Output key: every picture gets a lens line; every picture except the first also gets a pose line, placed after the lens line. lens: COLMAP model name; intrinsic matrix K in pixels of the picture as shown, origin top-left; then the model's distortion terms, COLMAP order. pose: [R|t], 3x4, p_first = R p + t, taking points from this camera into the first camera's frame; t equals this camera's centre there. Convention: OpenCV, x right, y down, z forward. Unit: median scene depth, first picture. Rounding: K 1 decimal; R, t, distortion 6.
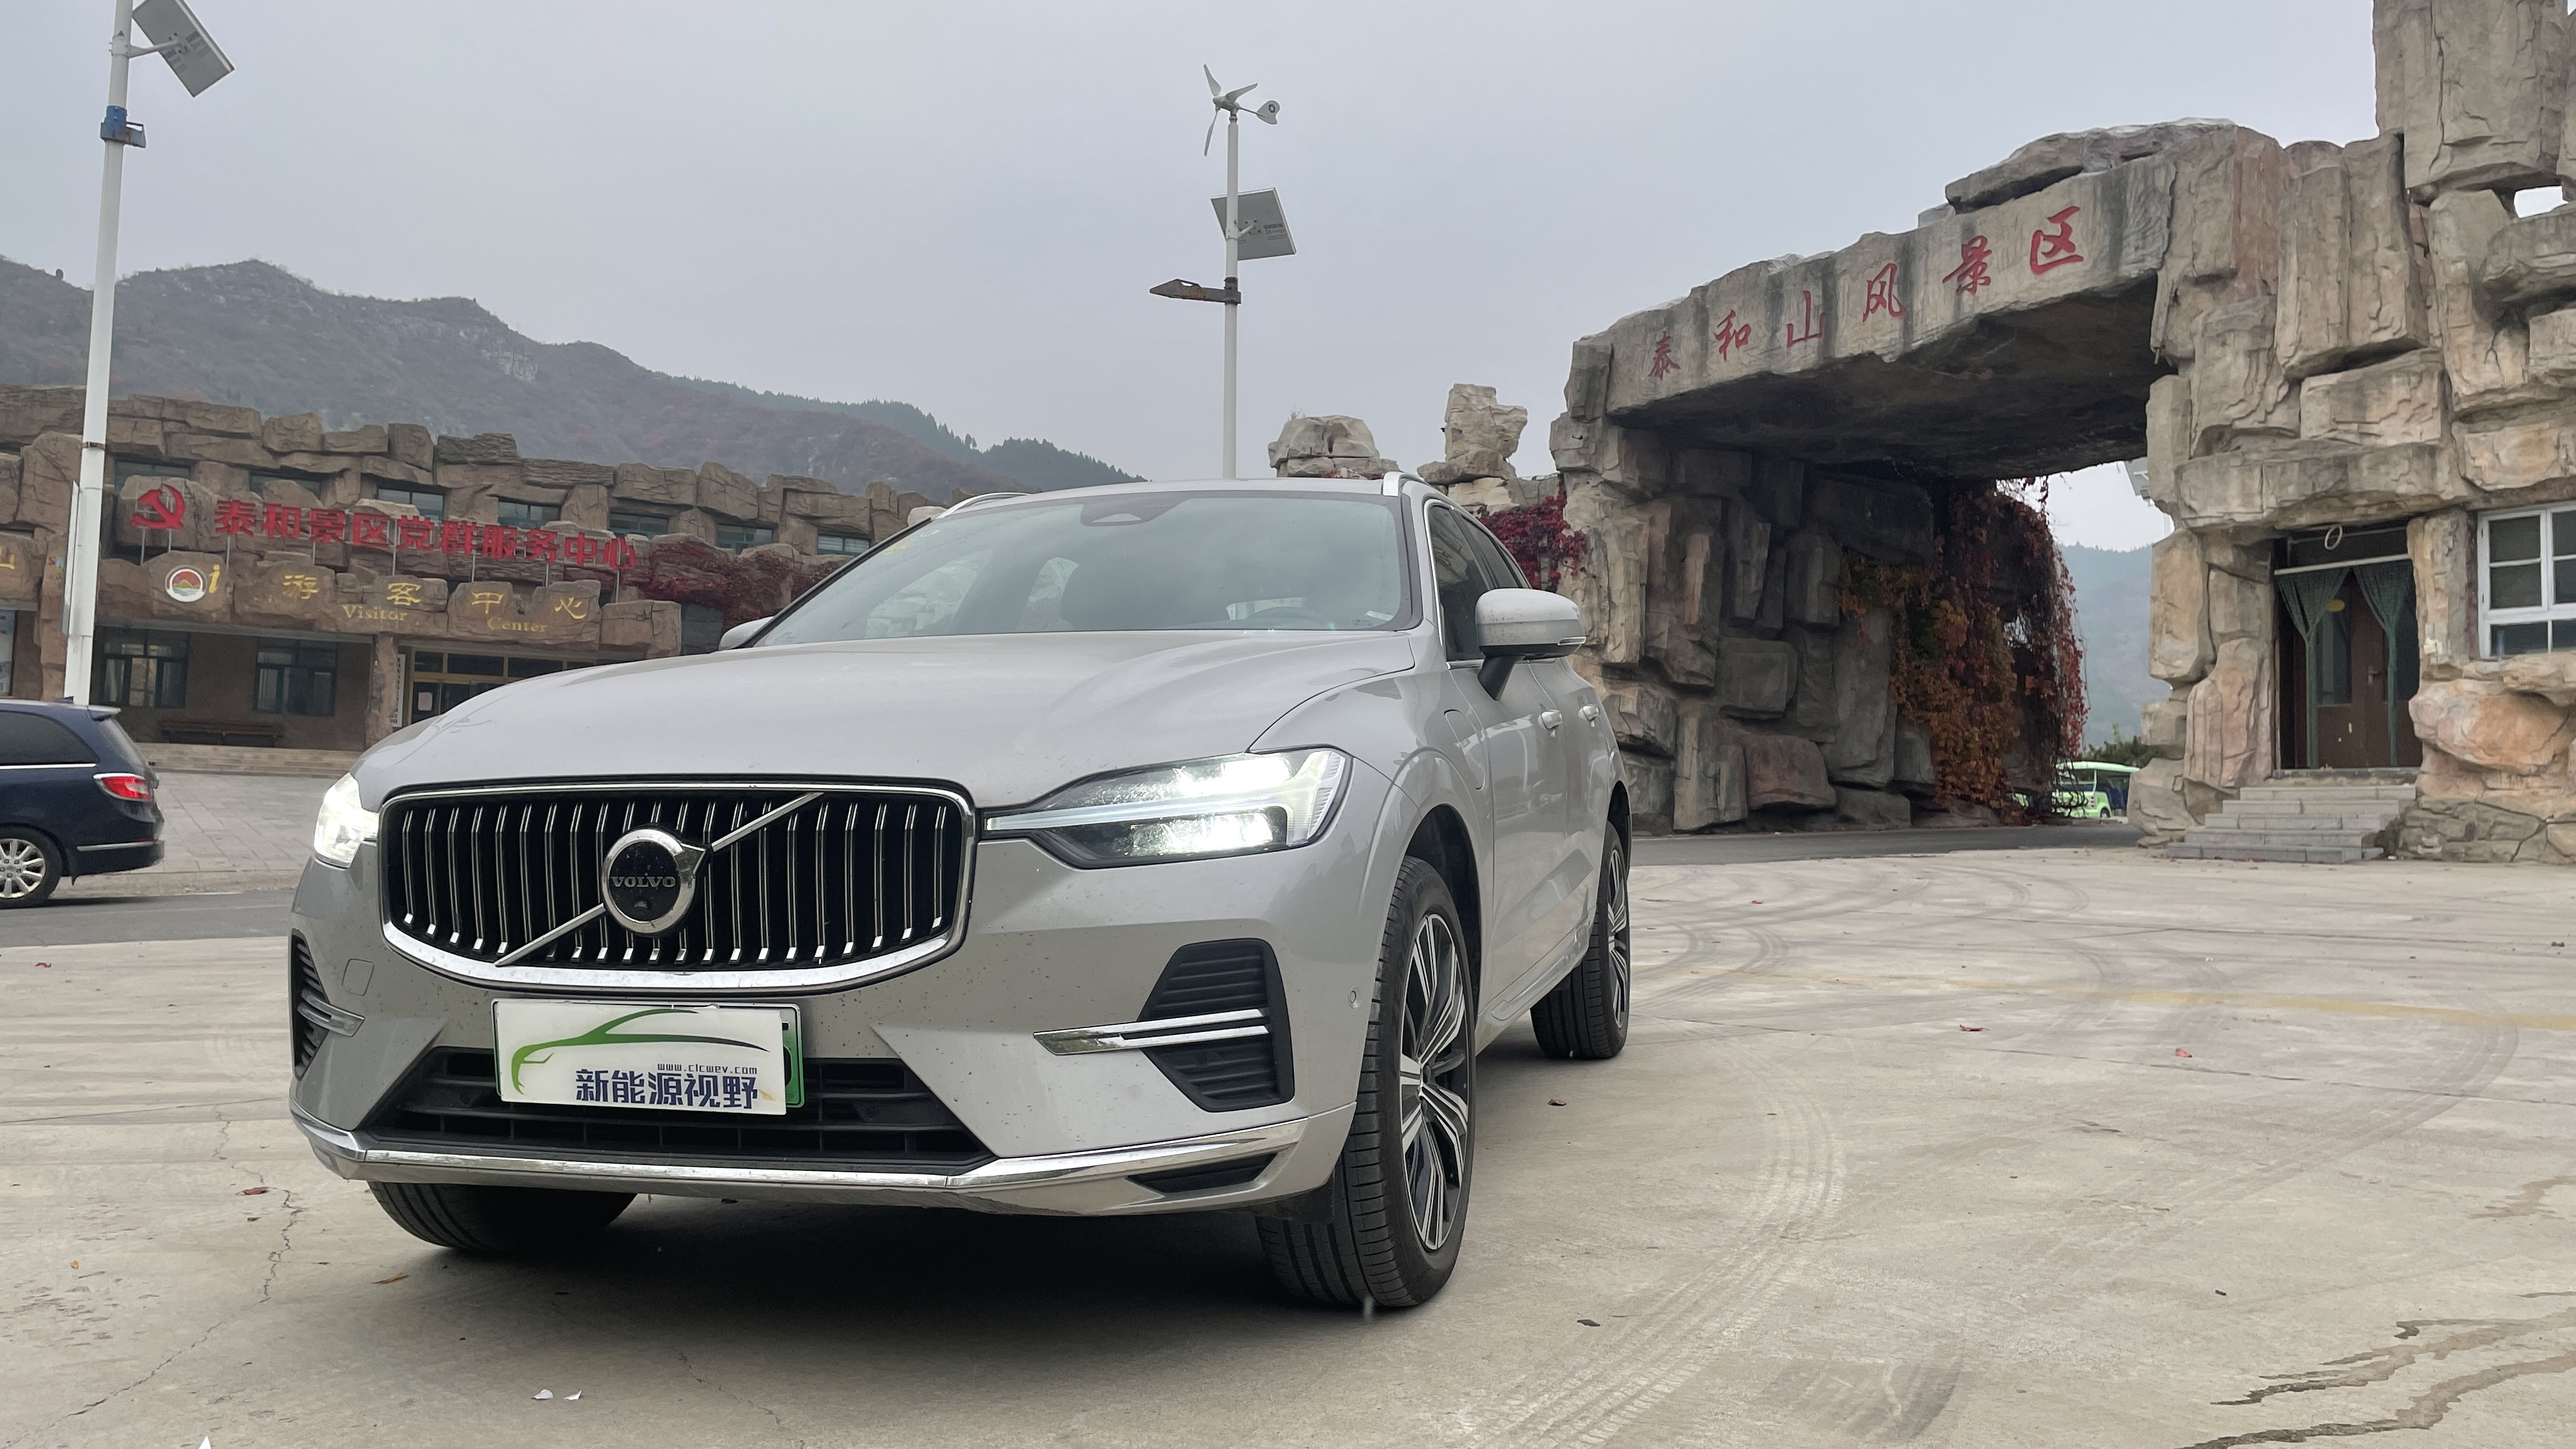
lens RADIAL K [[1974.8, 0, 1248.2], [0, 1974.8, 691.4], [0, 0, 1]] dist [0.091804, -0.124224]
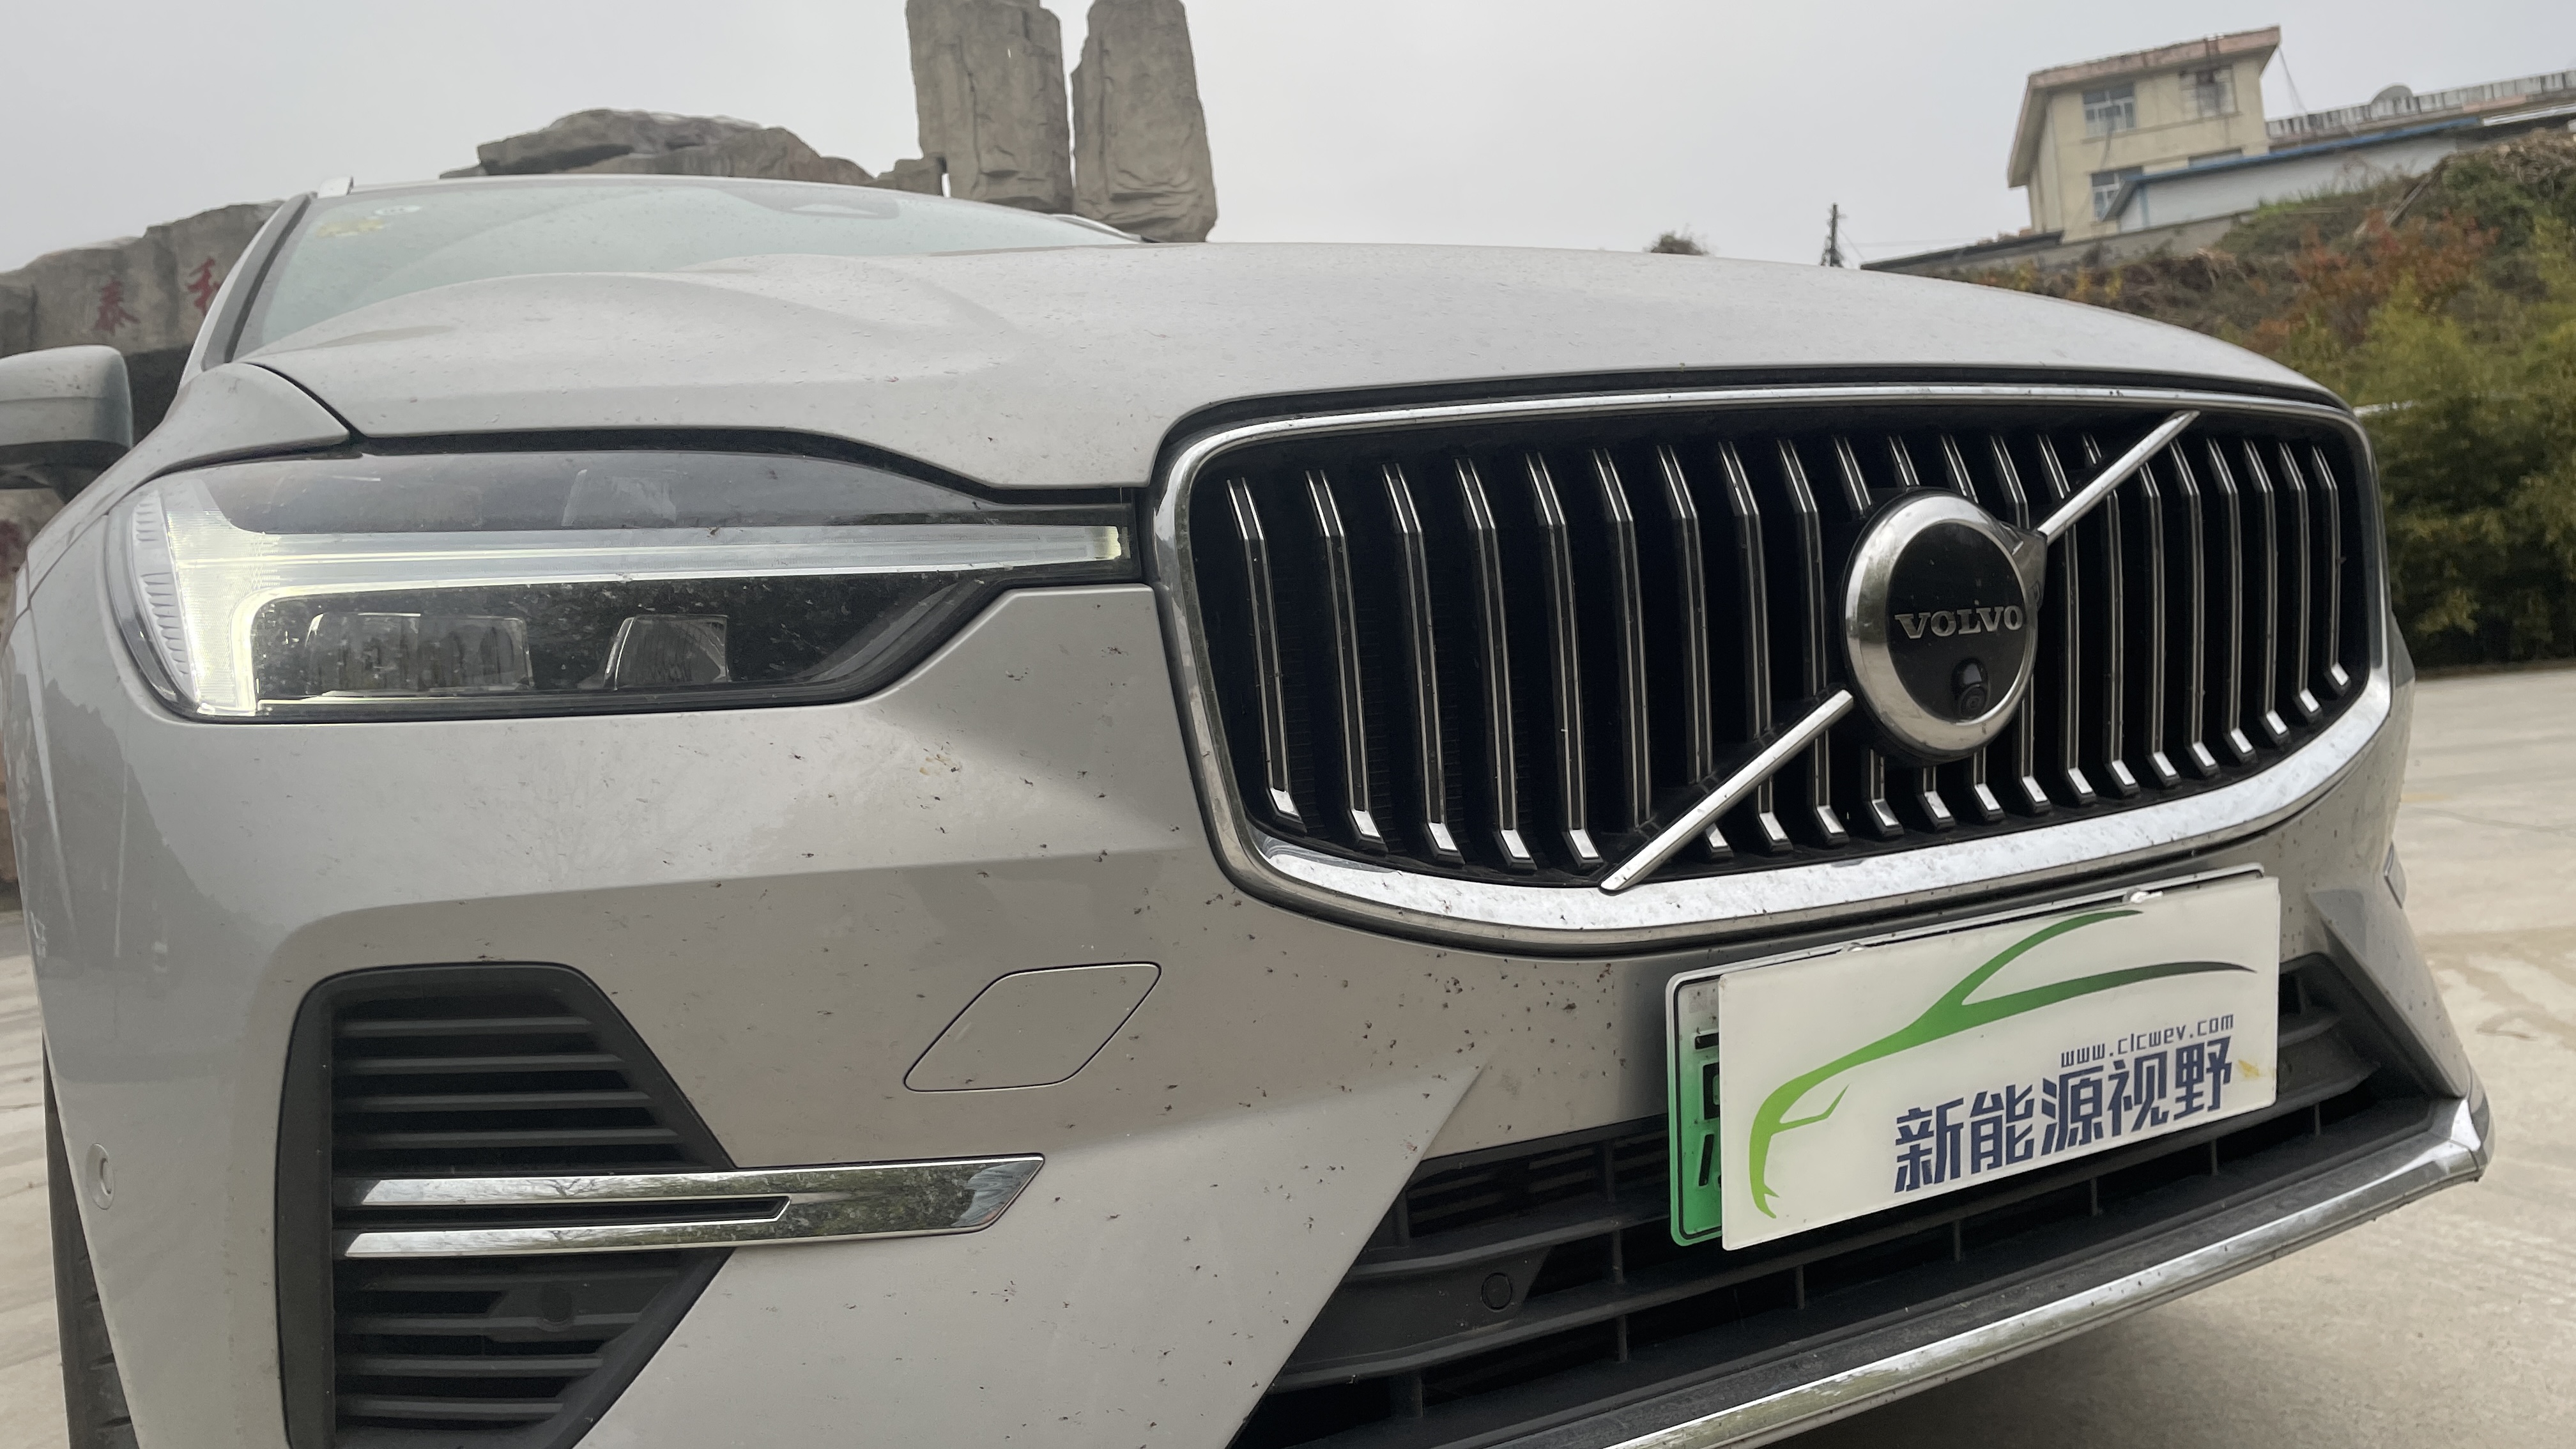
lens RADIAL K [[1974.8, 0, 1311.1], [0, 1974.8, 732.5], [0, 0, 1]] dist [0.091804, -0.124224]
pose [[0.675941, -0.060024, 0.734507, -0.111924], [0.057912, 0.997922, 0.028255, 0.015936], [-0.734676, 0.023438, 0.678013, 0.132787]]
